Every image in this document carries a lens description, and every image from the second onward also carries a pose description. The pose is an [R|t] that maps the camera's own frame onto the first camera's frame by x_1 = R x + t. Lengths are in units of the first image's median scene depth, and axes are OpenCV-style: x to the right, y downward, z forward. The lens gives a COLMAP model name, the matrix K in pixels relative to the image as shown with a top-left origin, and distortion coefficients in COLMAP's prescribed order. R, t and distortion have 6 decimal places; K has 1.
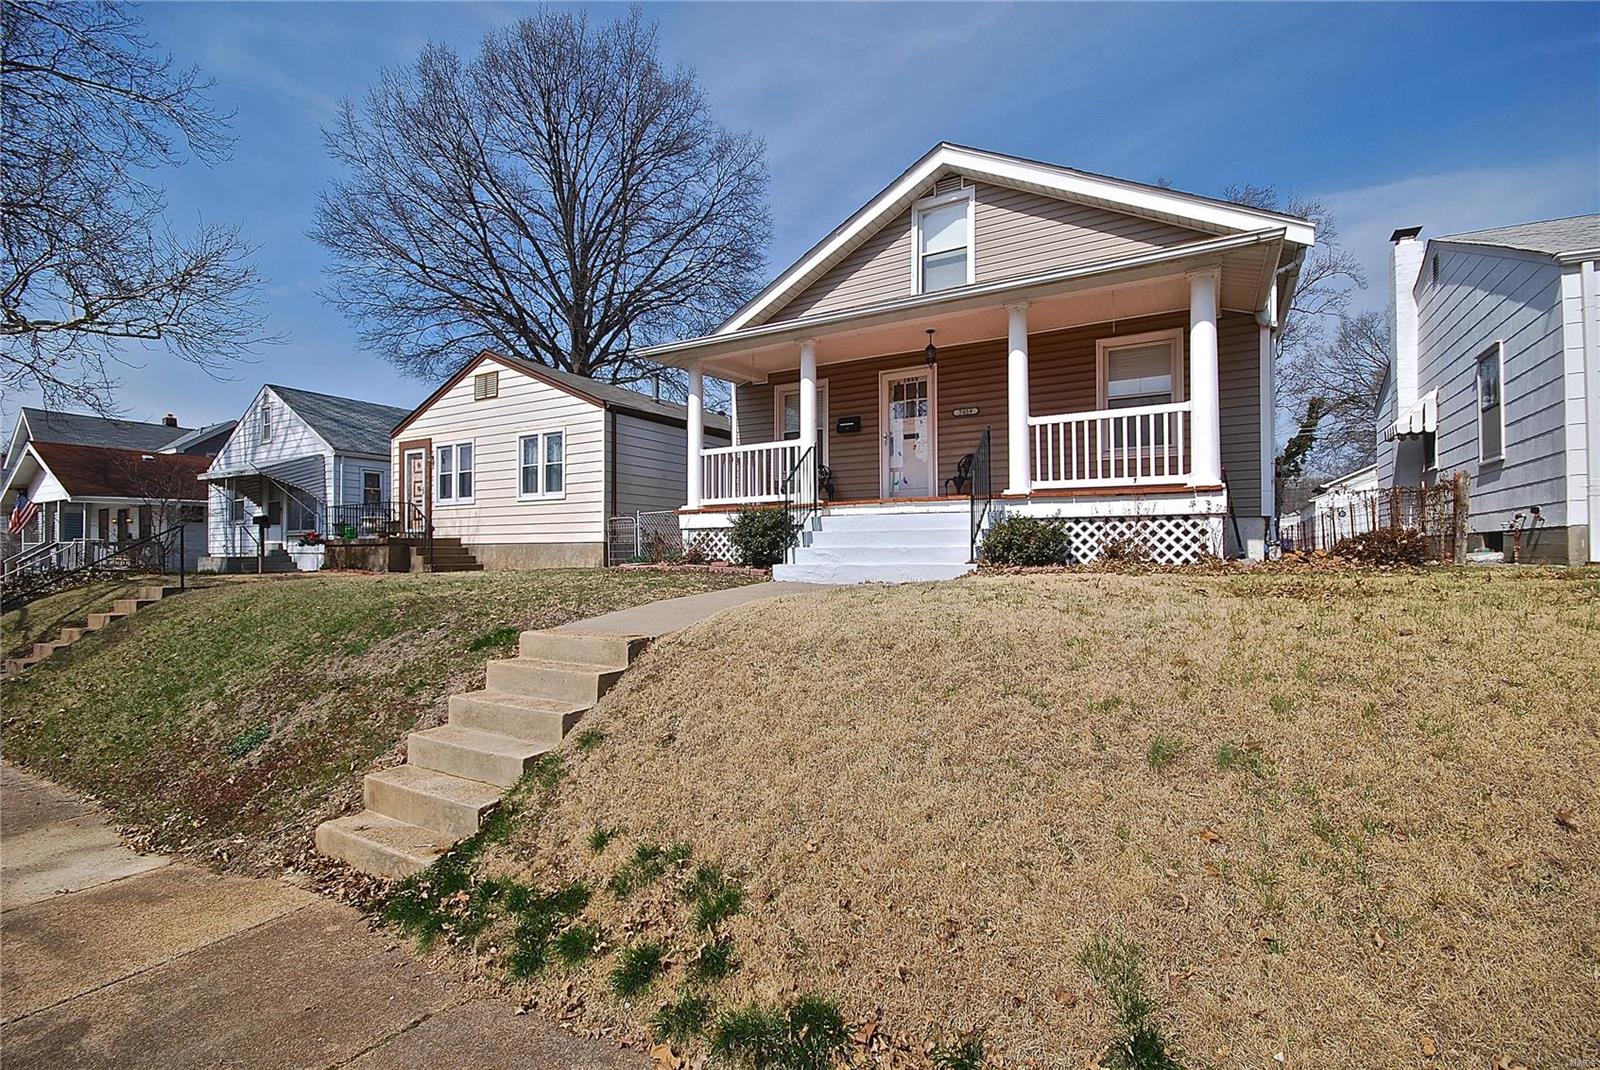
lens RADIAL K [[711.4, 0, 801.4], [0, 711.4, 546.8], [0, 0, 1]] dist [0.000285, -0.005836]
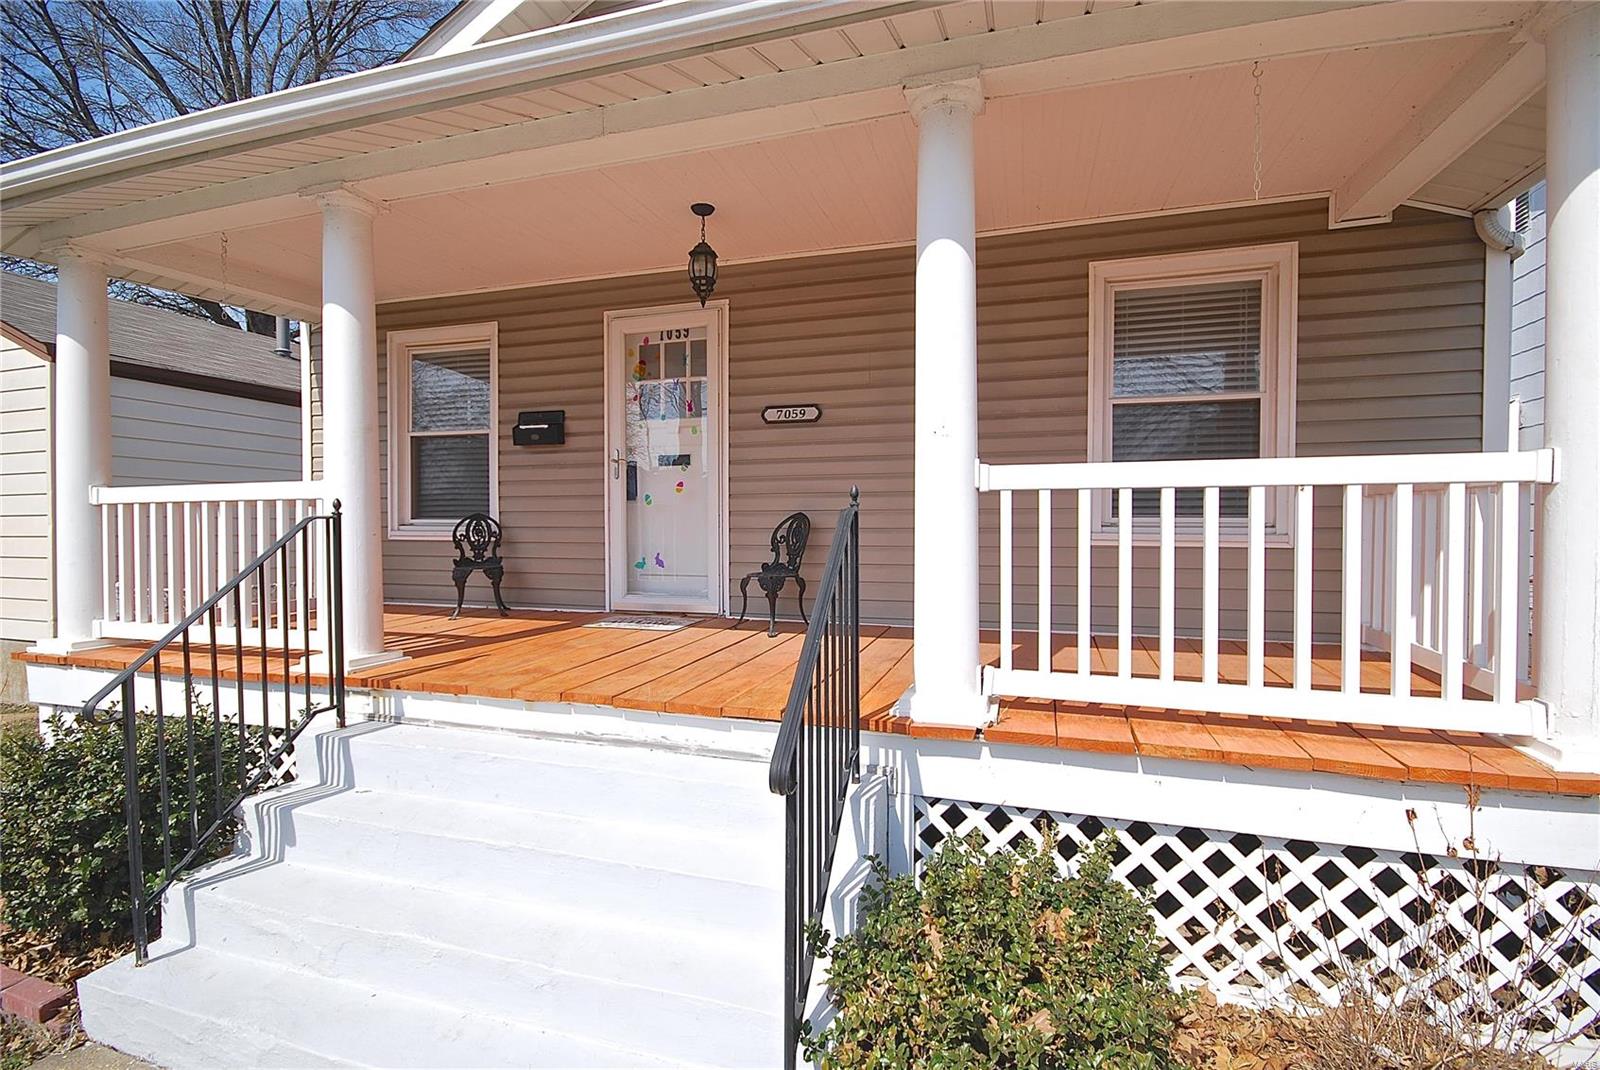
lens RADIAL K [[733.5, 0, 804.0], [0, 733.5, 542.4], [0, 0, 1]] dist [0.002183, -0.005187]
pose [[0.974677, -0.000259, 0.223618, 0.136464], [-0.006253, 0.999577, 0.028413, -0.123065], [-0.223531, -0.029092, 0.974263, 0.553245]]
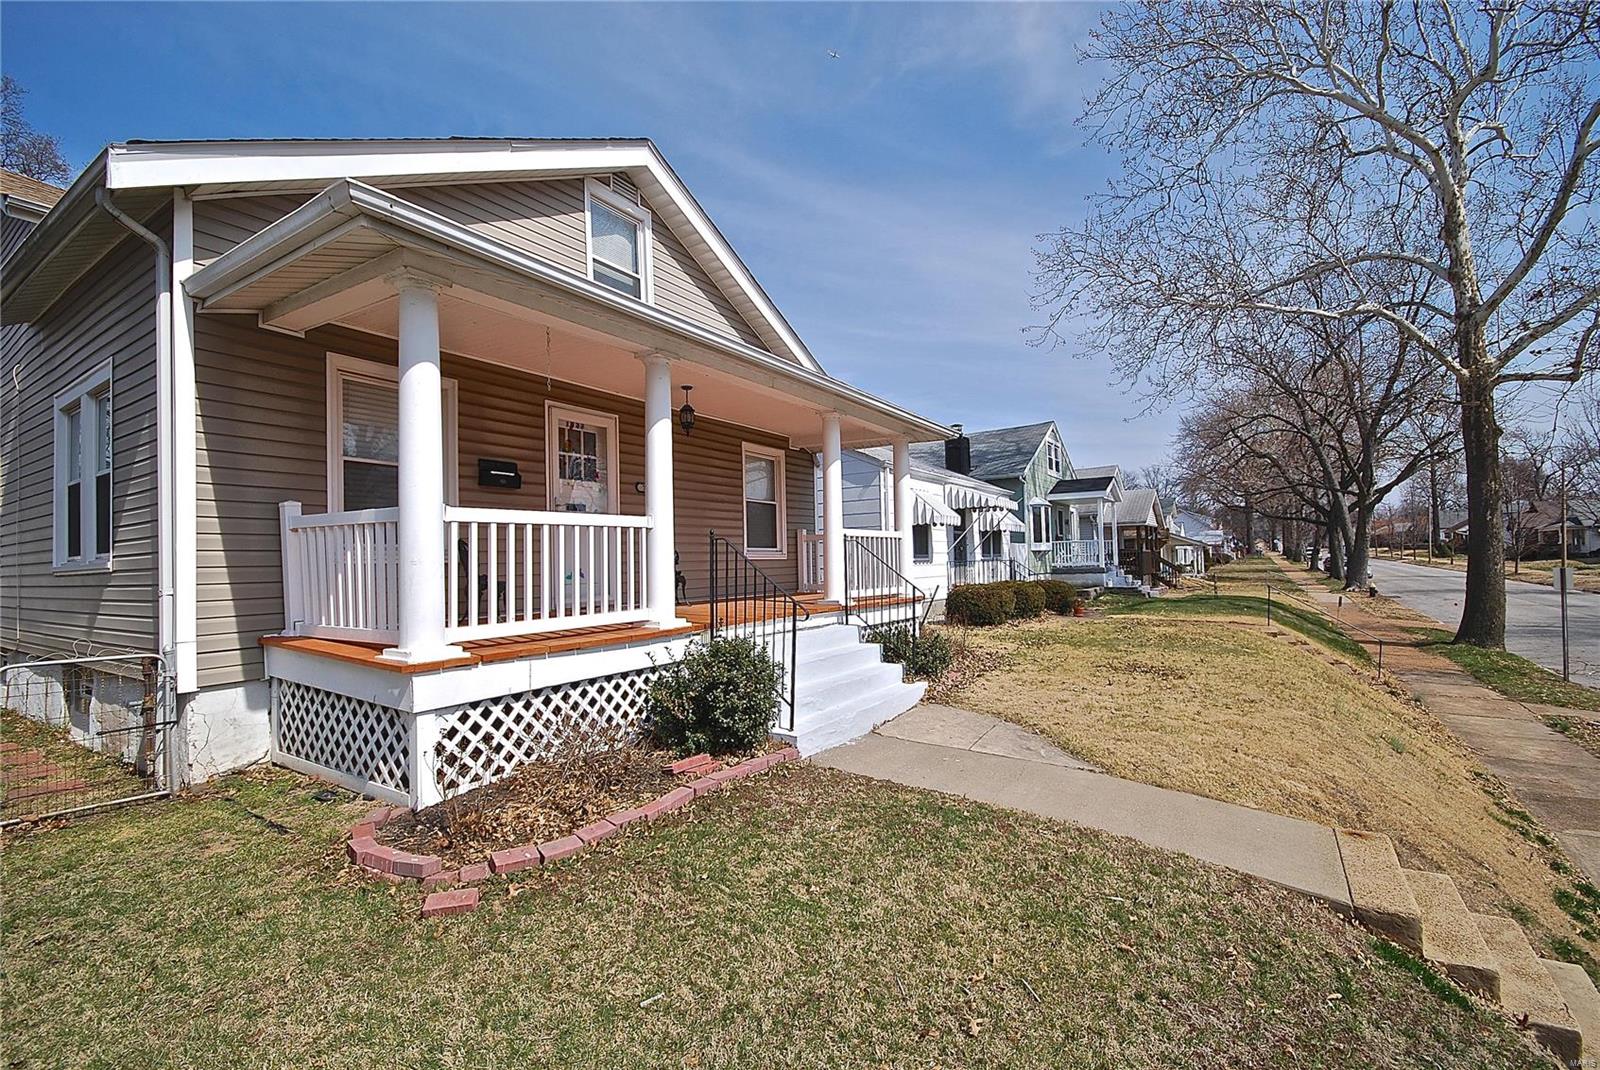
lens RADIAL K [[711.4, 0, 815.2], [0, 711.4, 538.6], [0, 0, 1]] dist [0.000285, -0.005836]
pose [[0.022511, 0.034898, 0.999137, -0.550532], [0.013610, 0.999287, -0.035209, -0.102862], [-0.999654, 0.014391, 0.022020, 0.795910]]
